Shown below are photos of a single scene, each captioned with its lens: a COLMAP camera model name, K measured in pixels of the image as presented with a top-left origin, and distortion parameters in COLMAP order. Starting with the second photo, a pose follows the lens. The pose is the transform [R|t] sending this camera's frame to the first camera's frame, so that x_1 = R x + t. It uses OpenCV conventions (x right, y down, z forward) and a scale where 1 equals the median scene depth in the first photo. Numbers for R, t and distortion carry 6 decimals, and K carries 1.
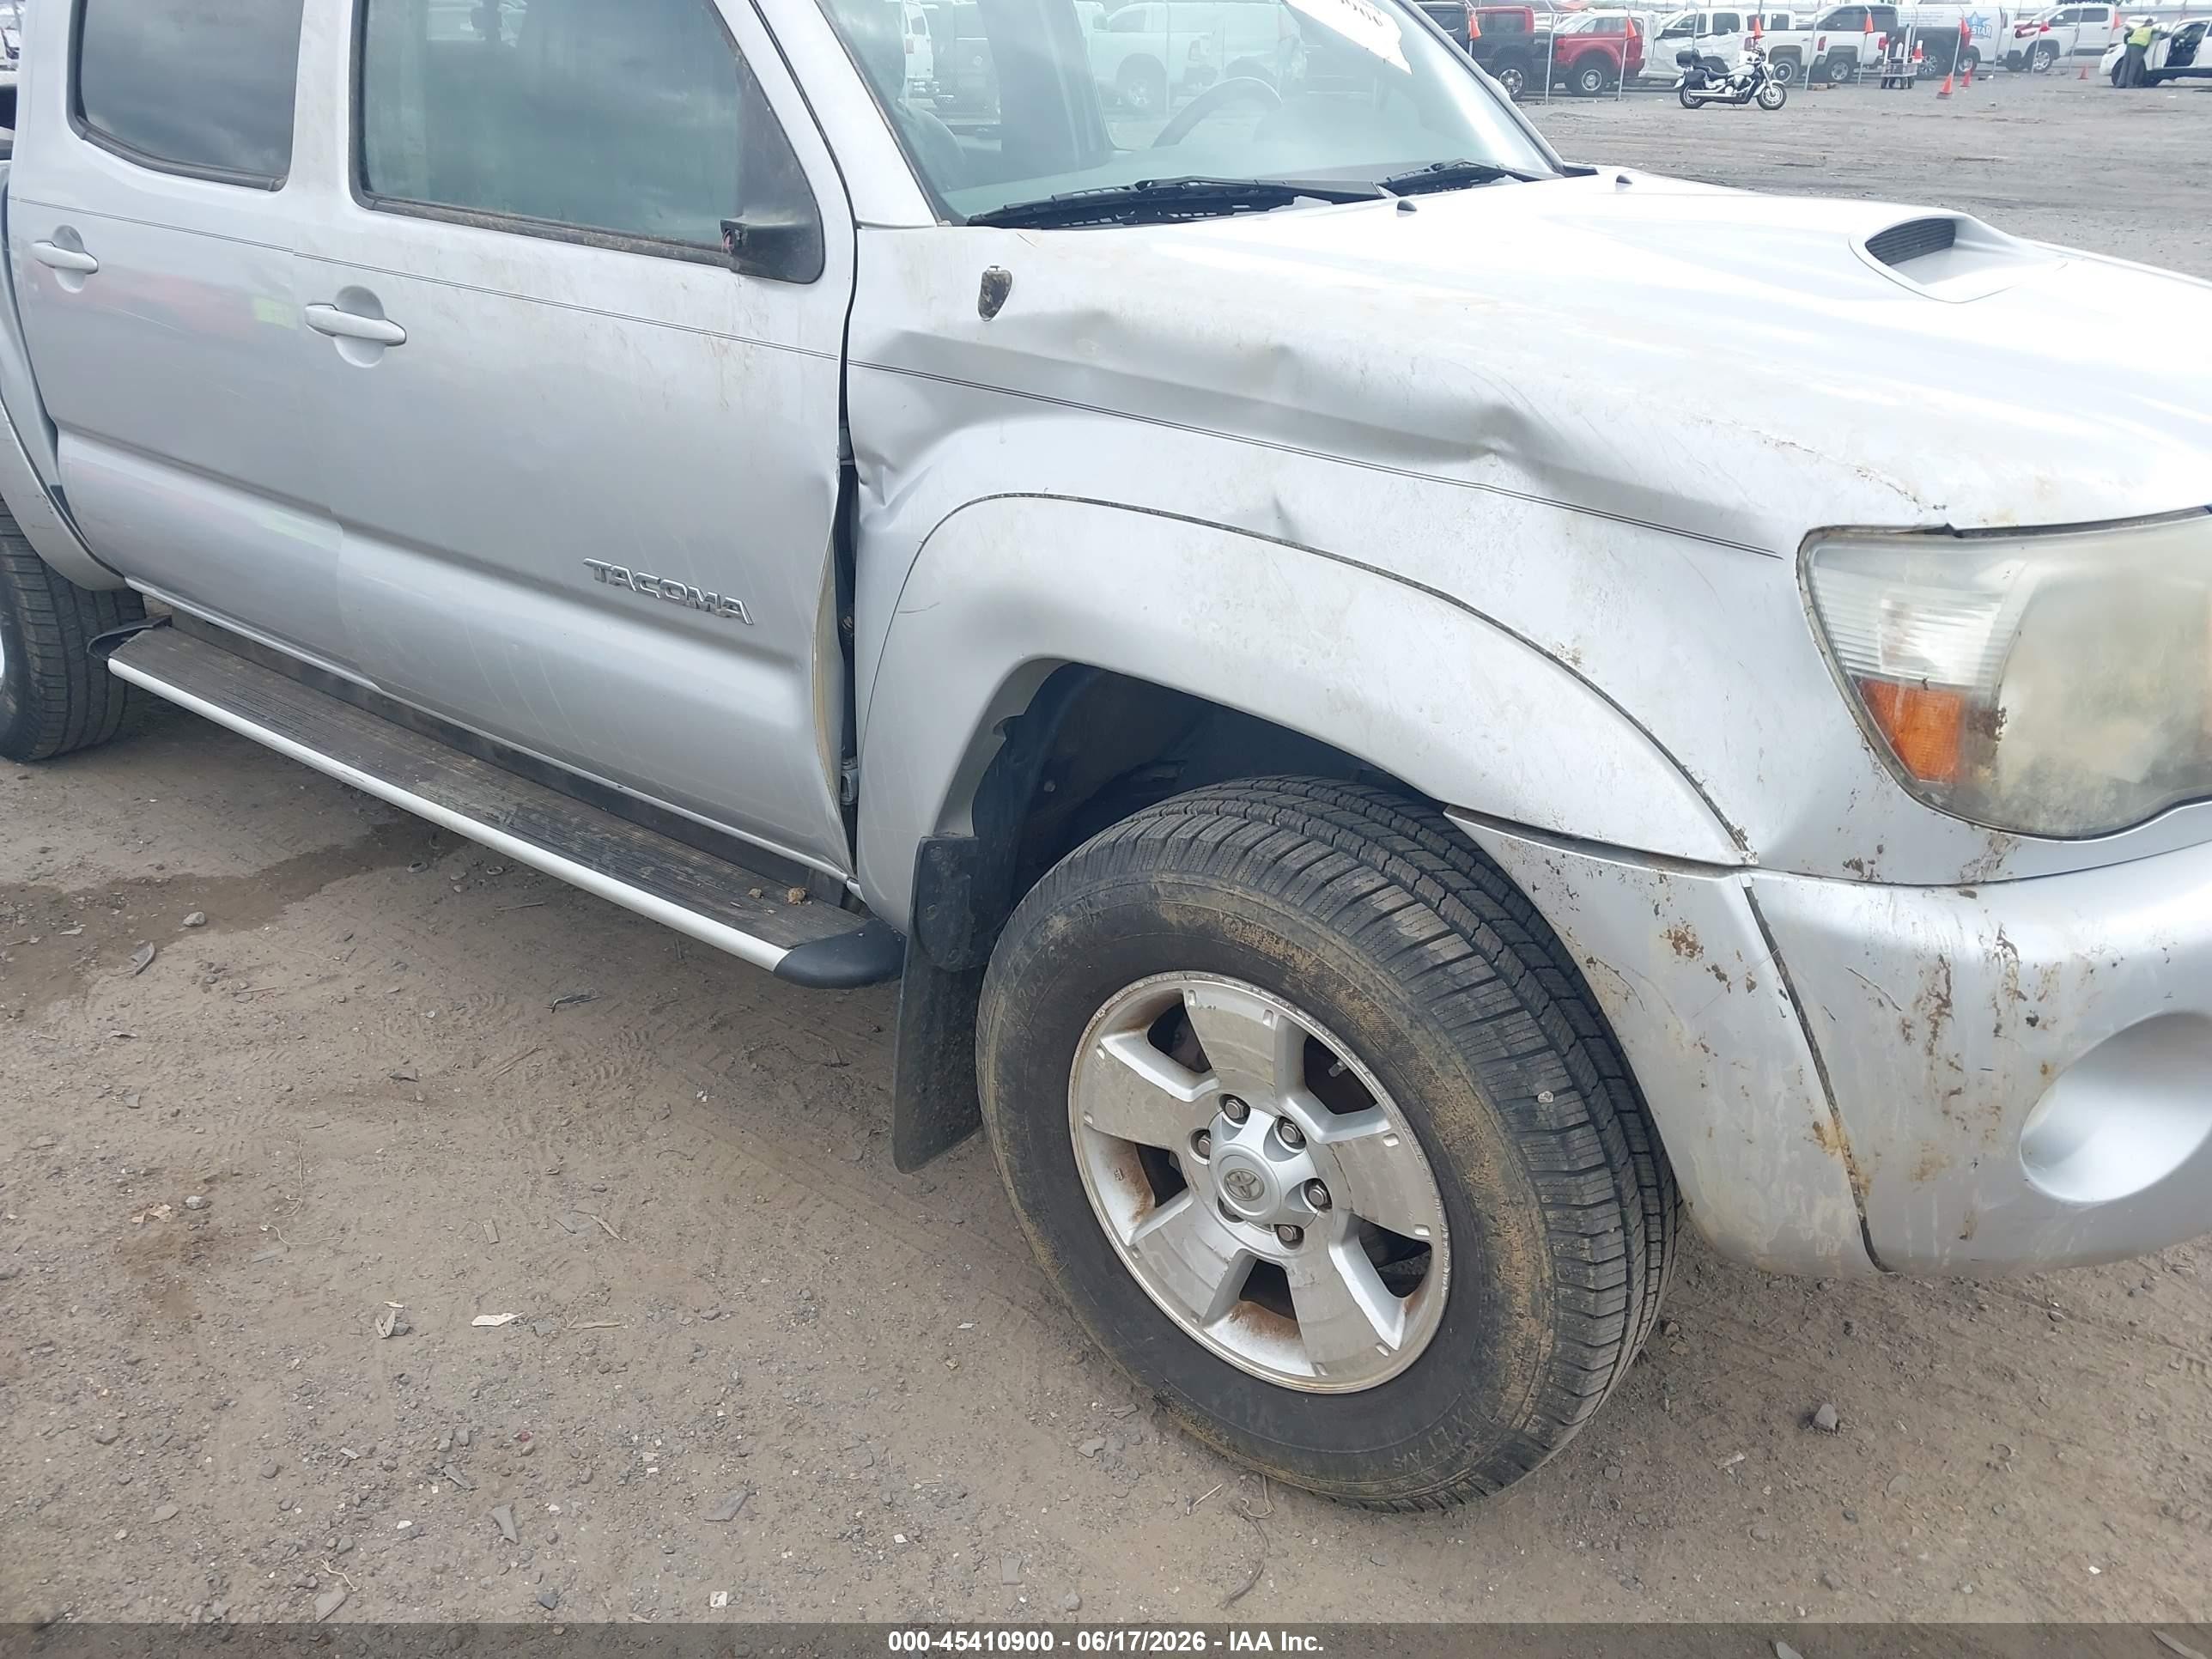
lens RADIAL K [[1735.0, 0, 1117.8], [0, 1735.0, 799.7], [0, 0, 1]] dist [0.025051, -0.021604]
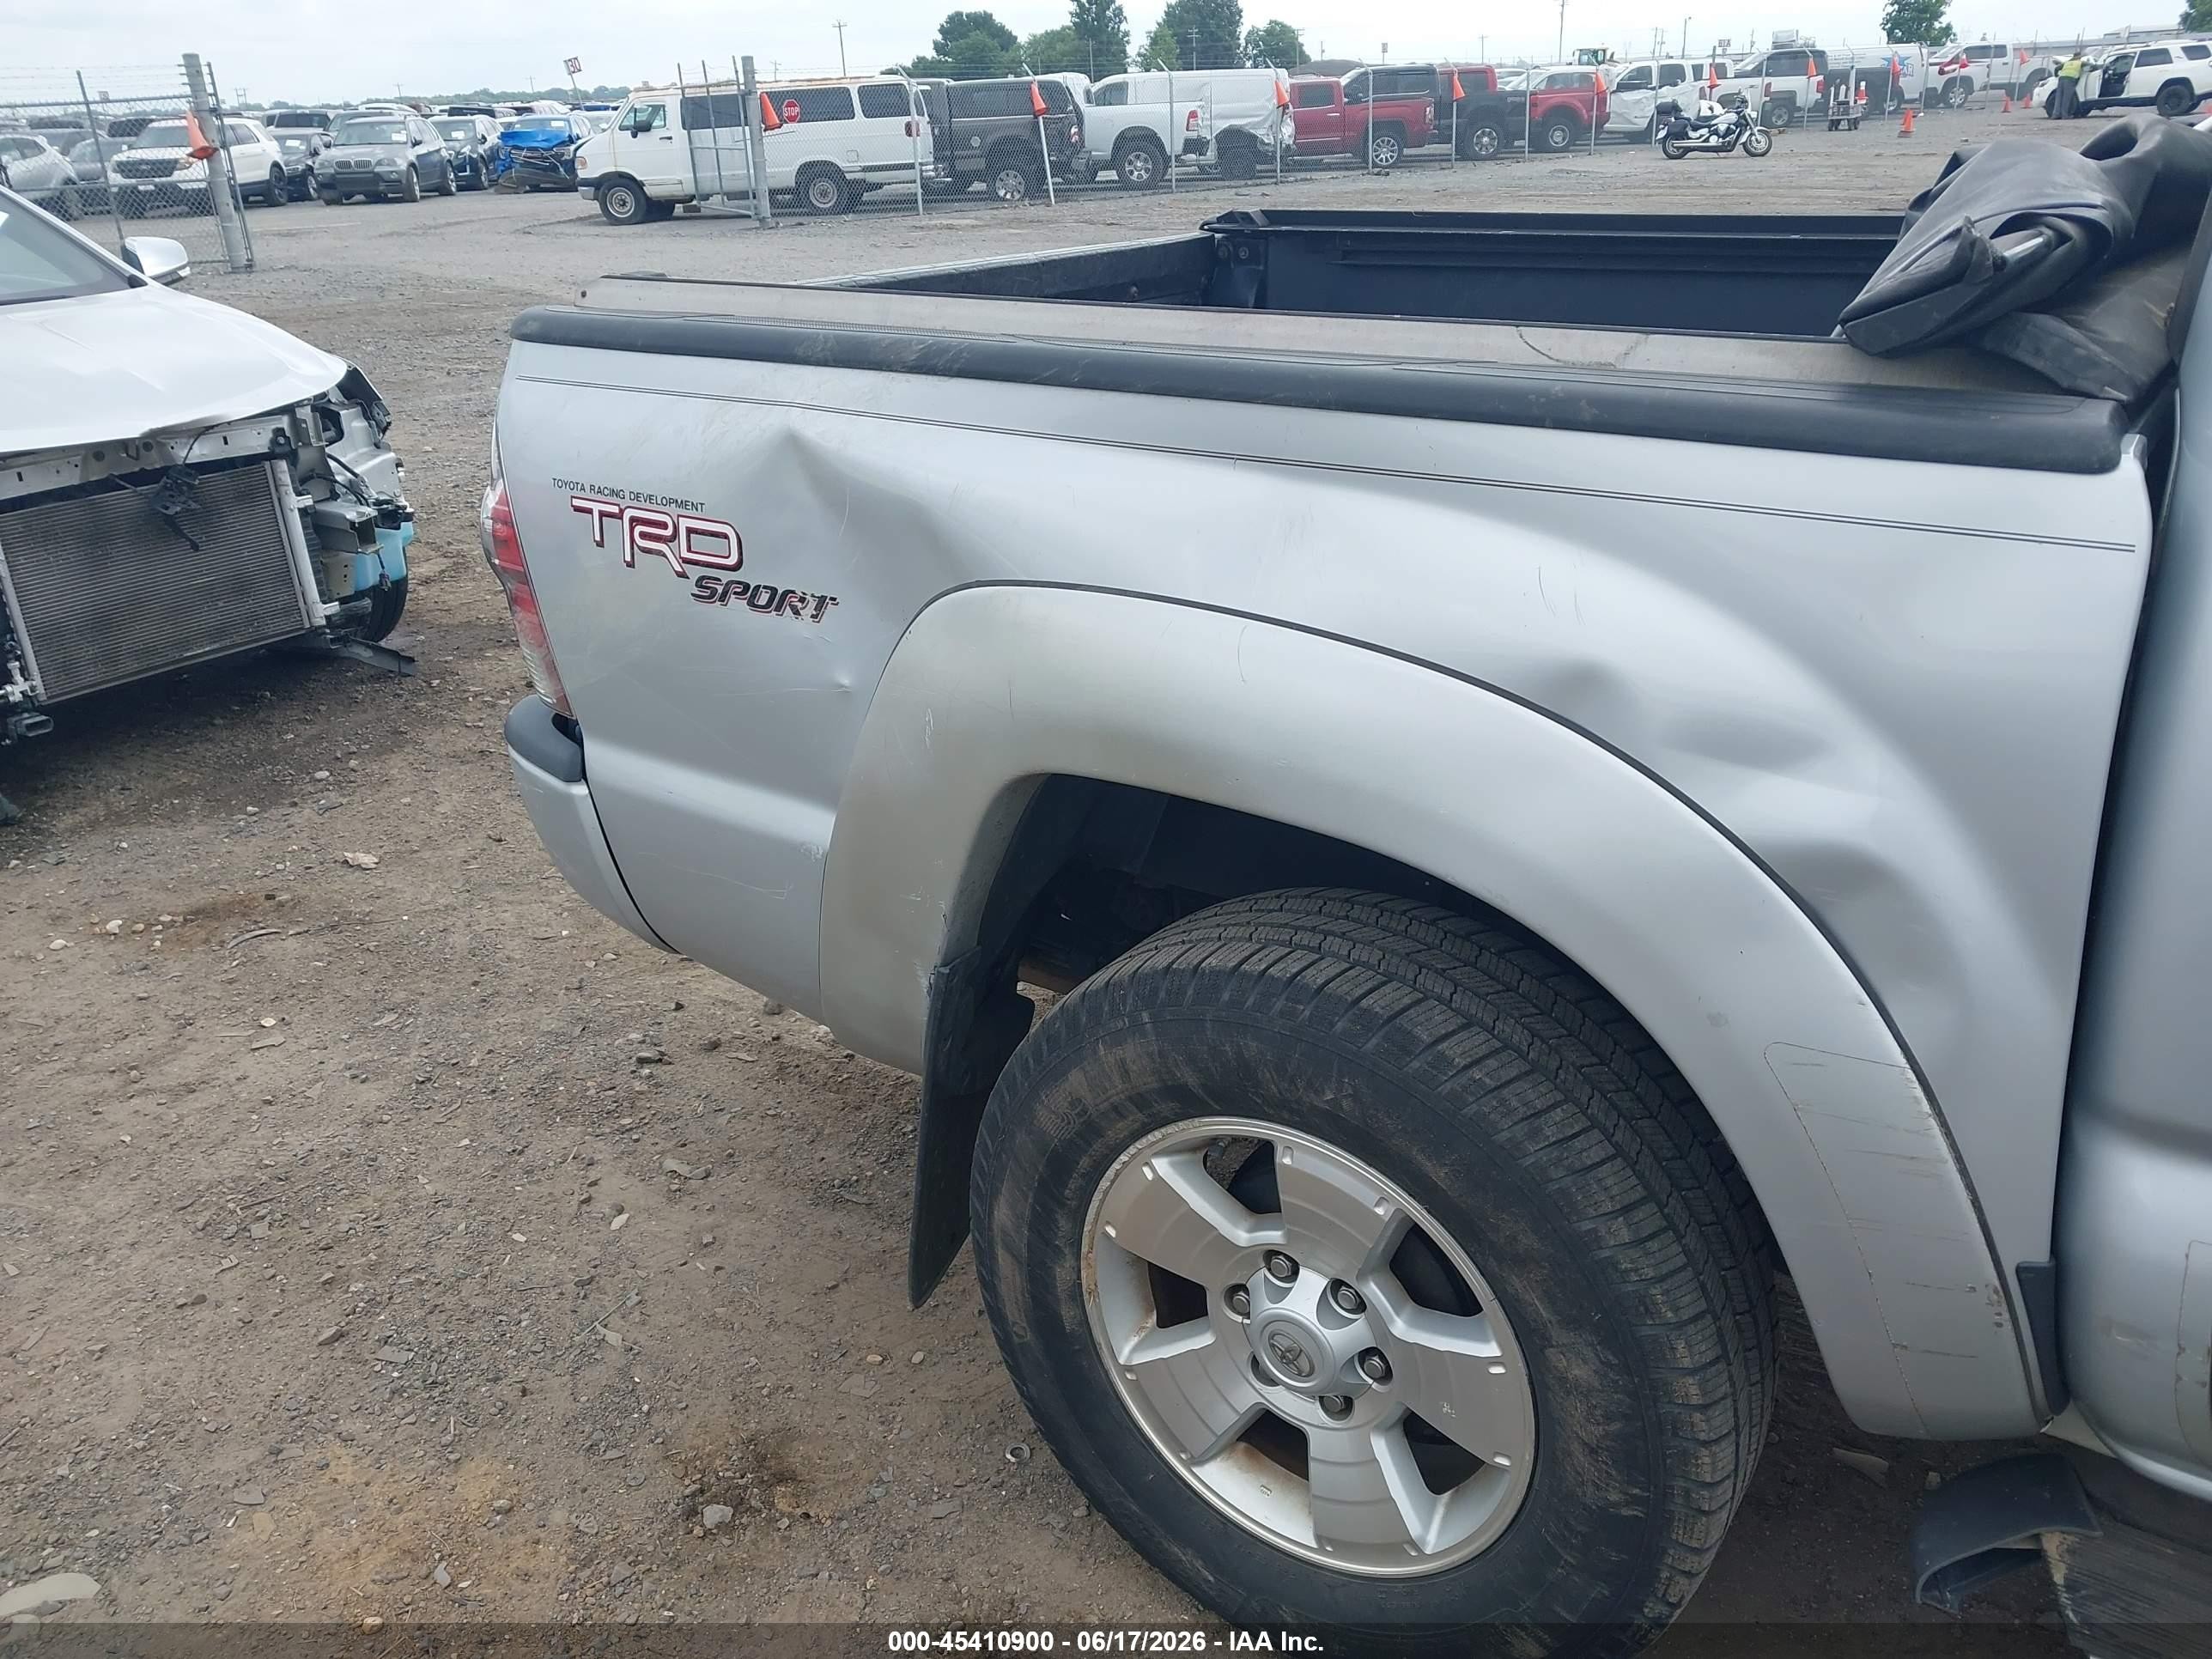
lens RADIAL K [[1736.0, 0, 1115.3], [0, 1736.0, 805.3], [0, 0, 1]] dist [0.001807, 0.013262]
pose [[0.995330, -0.068996, 0.067509, -0.087631], [0.071211, 0.996980, -0.030967, -0.029836], [-0.065168, 0.035630, 0.997238, 0.067032]]
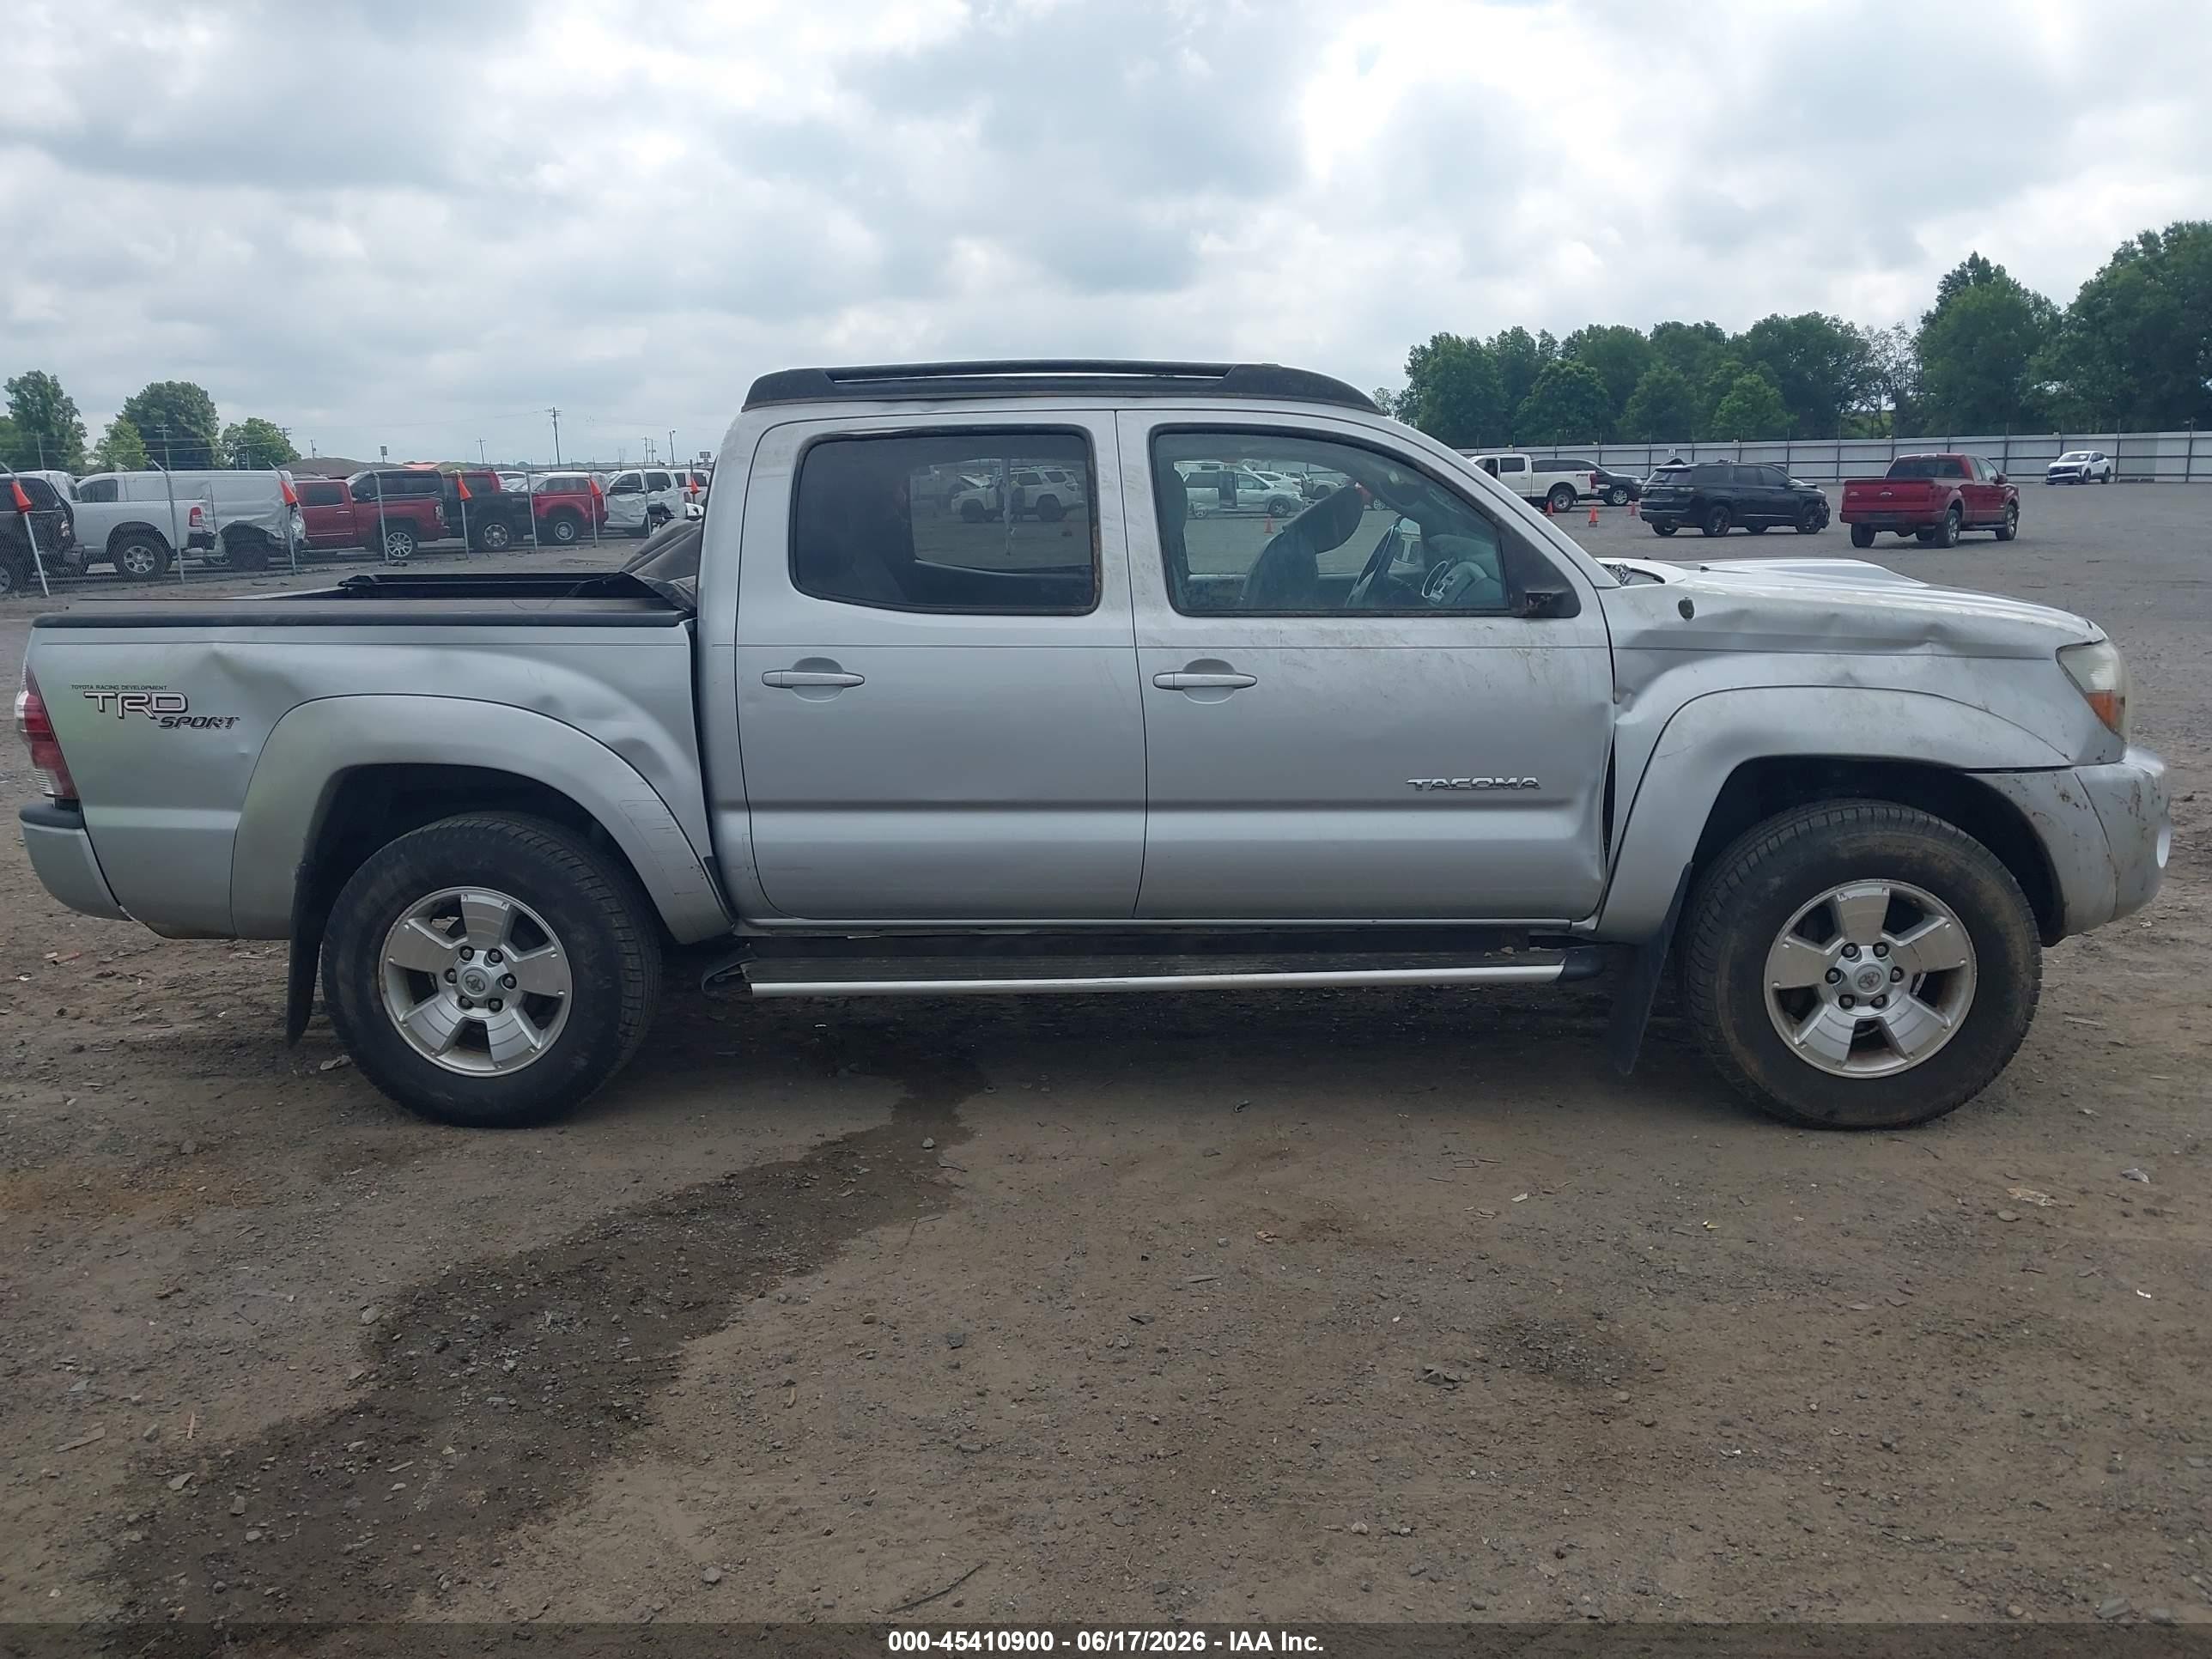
lens RADIAL K [[1735.0, 0, 1117.8], [0, 1735.0, 799.7], [0, 0, 1]] dist [0.025051, -0.021604]
pose [[0.811078, -0.128201, 0.570716, -0.115159], [0.258388, 0.953857, -0.152944, 0.005670], [-0.524774, 0.271515, 0.806779, -0.020750]]
